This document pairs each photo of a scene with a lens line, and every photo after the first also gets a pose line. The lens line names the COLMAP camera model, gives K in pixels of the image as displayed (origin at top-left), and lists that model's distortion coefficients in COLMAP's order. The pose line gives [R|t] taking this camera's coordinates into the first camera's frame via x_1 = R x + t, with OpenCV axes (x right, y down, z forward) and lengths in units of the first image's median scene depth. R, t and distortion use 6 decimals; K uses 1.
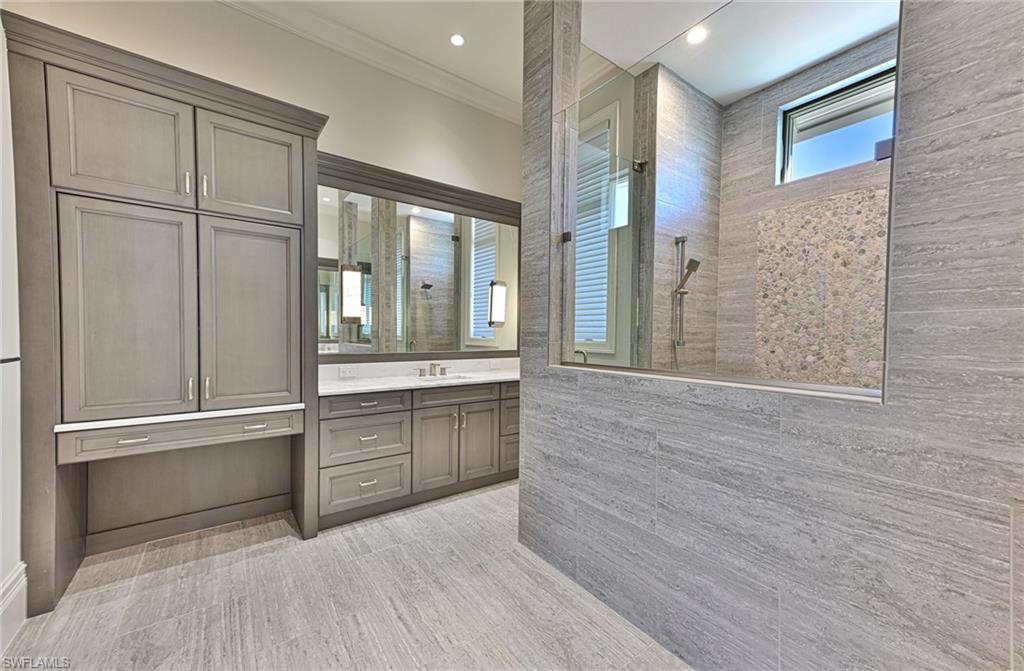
lens RADIAL K [[397.8, 0, 512.0], [0, 397.8, 335.5], [0, 0, 1]] dist [0.023360, 0.000225]
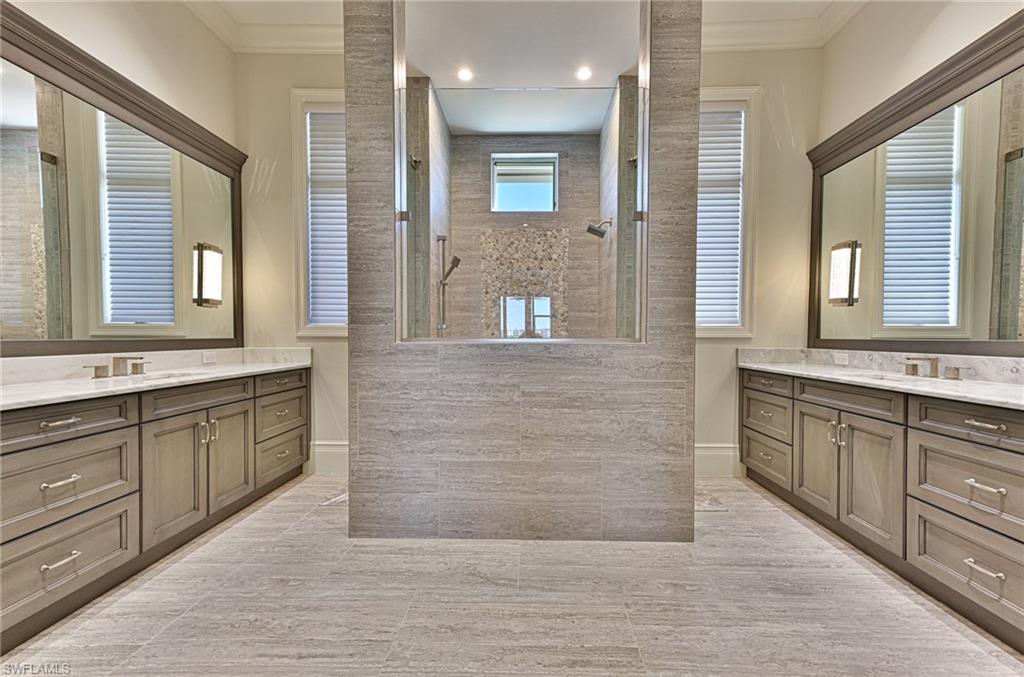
lens RADIAL K [[412.4, 0, 512.0], [0, 412.4, 338.5], [0, 0, 1]] dist [0.024630, 0.000162]
pose [[0.605509, -0.008550, 0.795792, -0.451833], [0.005628, 0.999963, 0.006461, 0.050448], [-0.795818, 0.000566, 0.605535, 0.117839]]
